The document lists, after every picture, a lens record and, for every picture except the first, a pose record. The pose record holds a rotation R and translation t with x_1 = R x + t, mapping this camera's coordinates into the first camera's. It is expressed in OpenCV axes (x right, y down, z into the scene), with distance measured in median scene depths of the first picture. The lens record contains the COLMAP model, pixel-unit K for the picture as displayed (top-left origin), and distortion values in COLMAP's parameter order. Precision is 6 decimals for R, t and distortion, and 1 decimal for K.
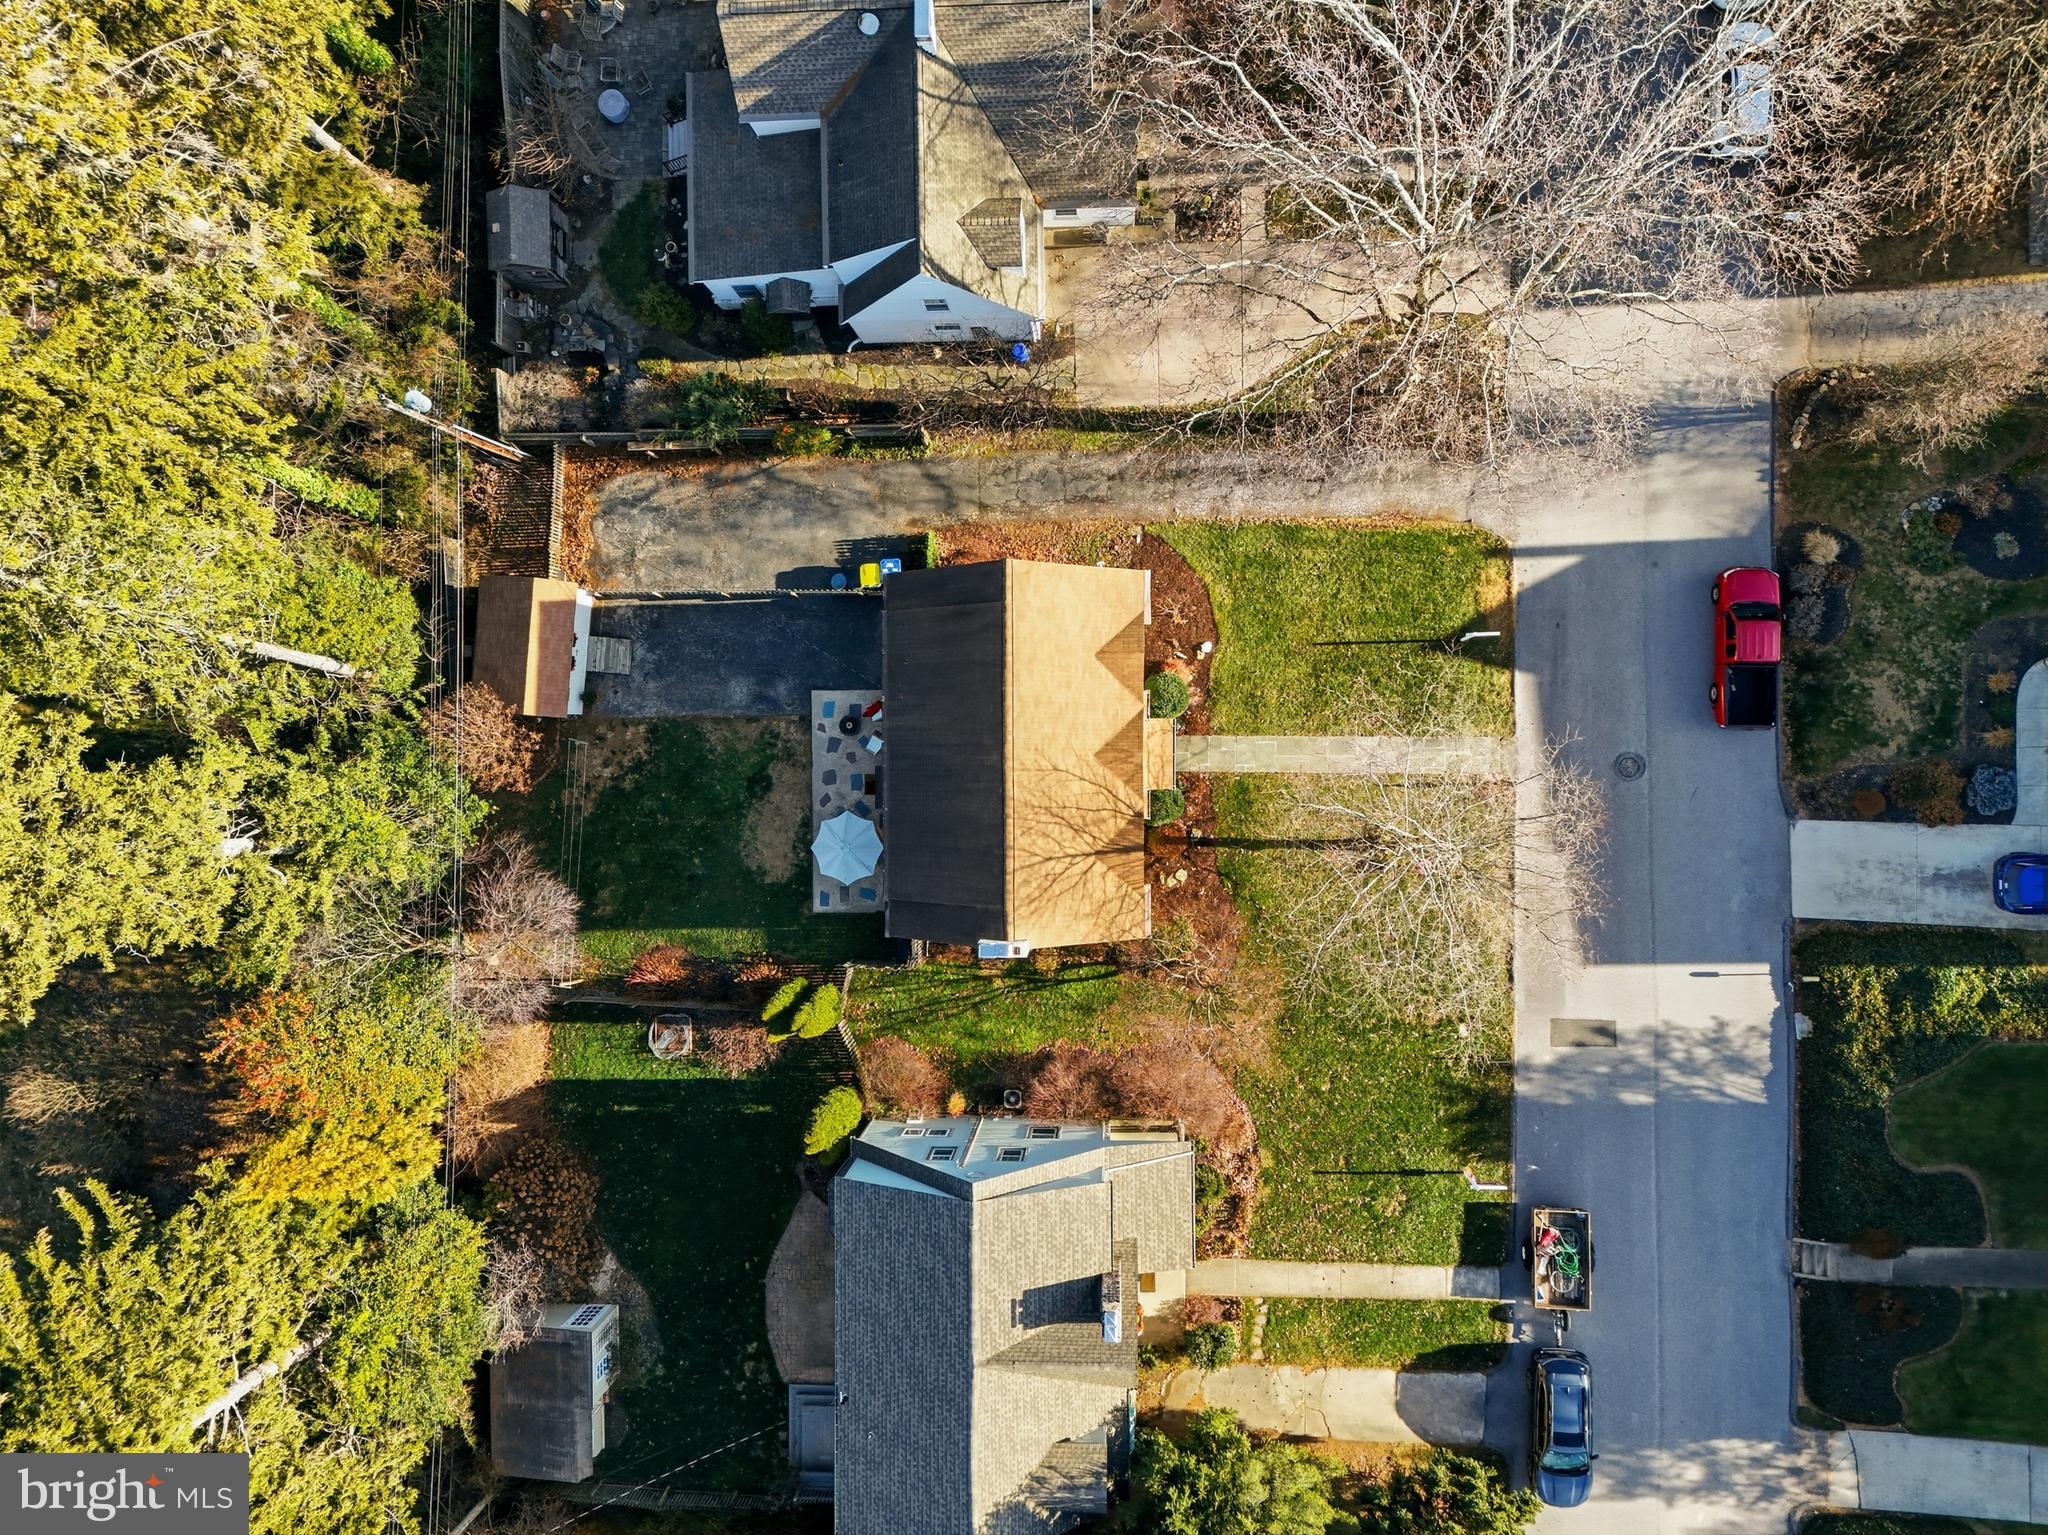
lens RADIAL K [[1495.6, 0, 1033.0], [0, 1495.6, 769.7], [0, 0, 1]] dist [0.069769, -0.058591]
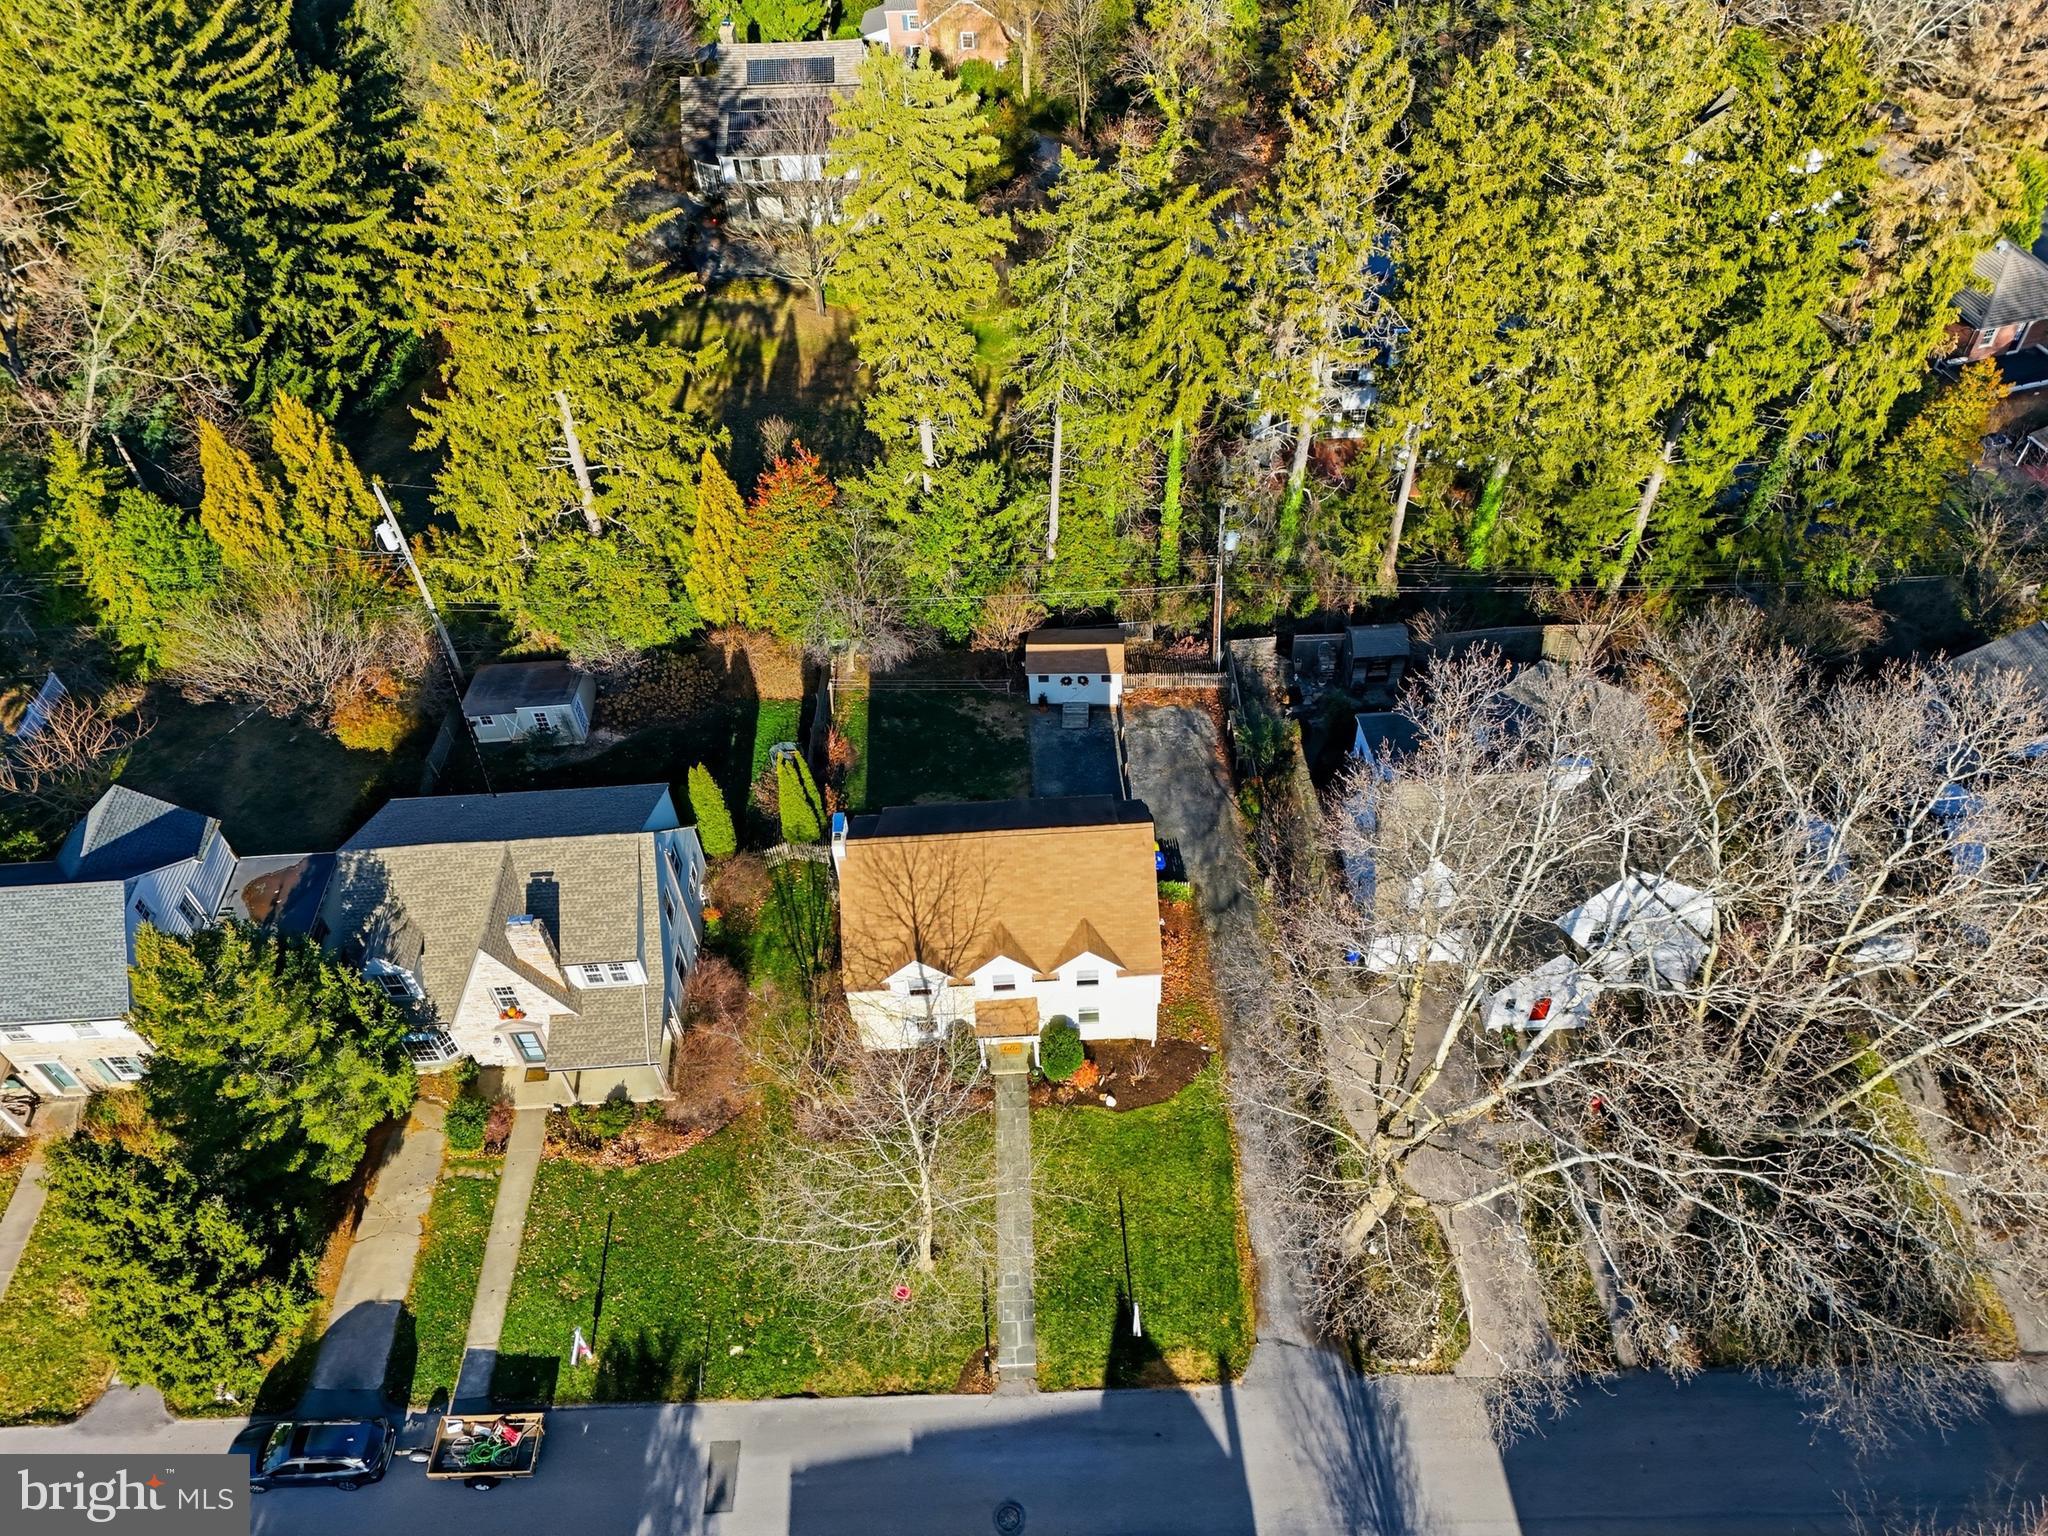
lens RADIAL K [[1495.6, 0, 1033.0], [0, 1495.6, 770.2], [0, 0, 1]] dist [0.069769, -0.058591]
pose [[0.036683, 0.777520, -0.627787, 0.612385], [-0.999061, 0.043022, -0.005095, -0.031048], [0.023047, 0.627384, 0.778369, 0.001645]]
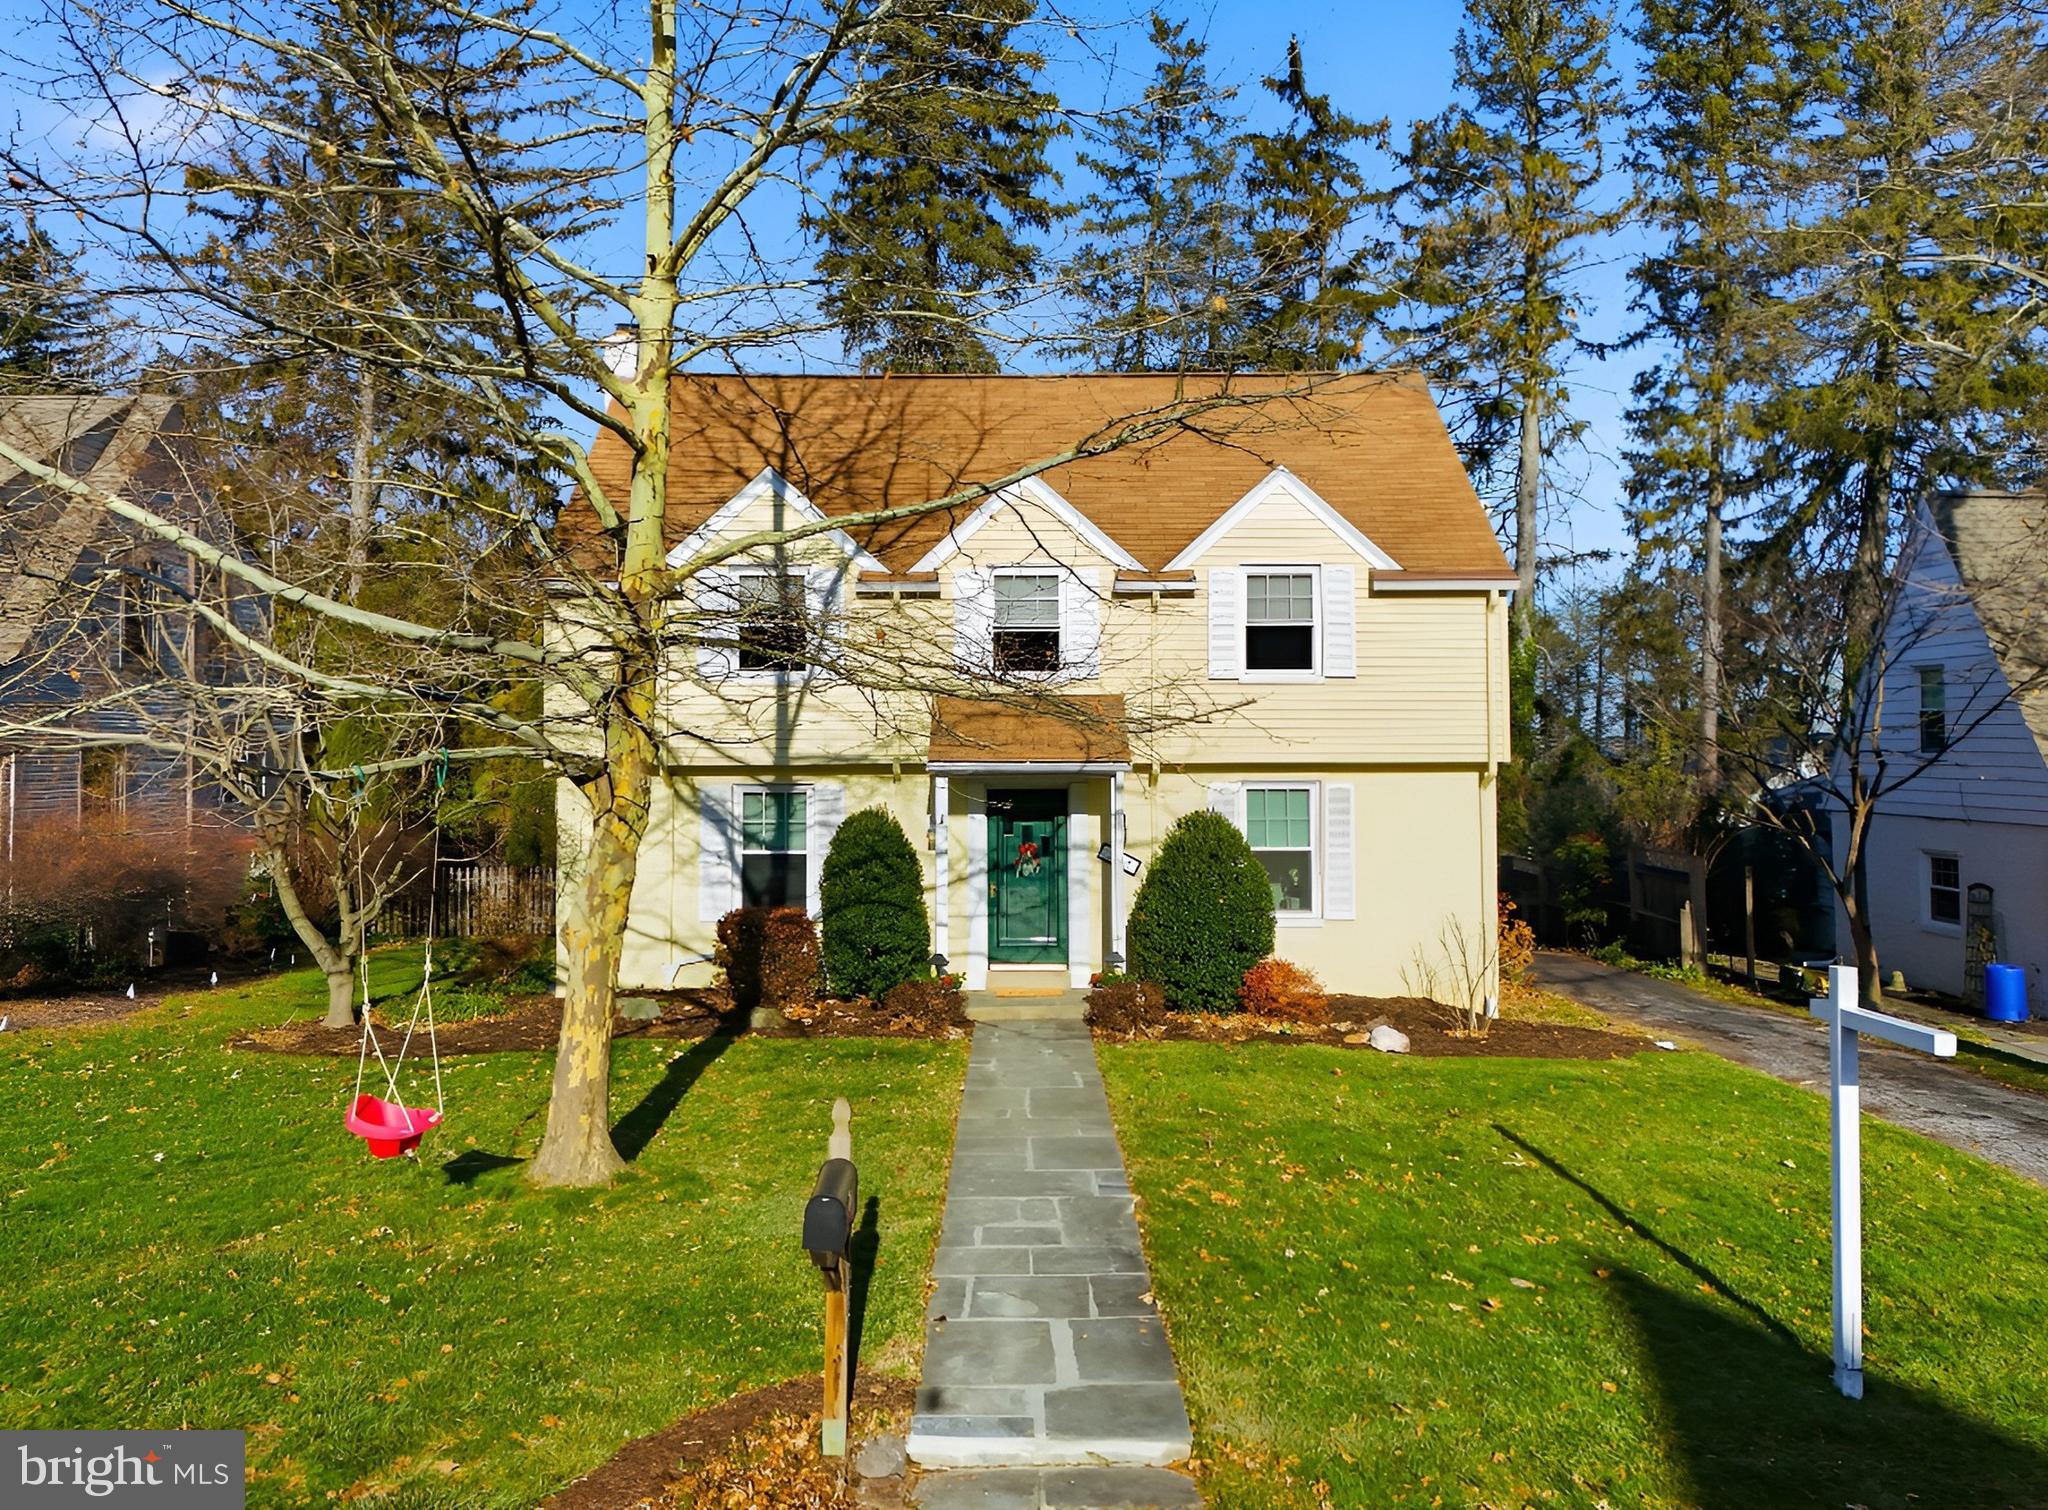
lens RADIAL K [[1597.1, 0, 1002.8], [0, 1597.1, 712.8], [0, 0, 1]] dist [-0.050067, 0.170311]
pose [[0.000129, 0.022463, -0.999748, 0.433397], [-0.999926, -0.012174, -0.000403, -0.004503], [-0.012180, 0.999674, 0.022459, 0.931496]]
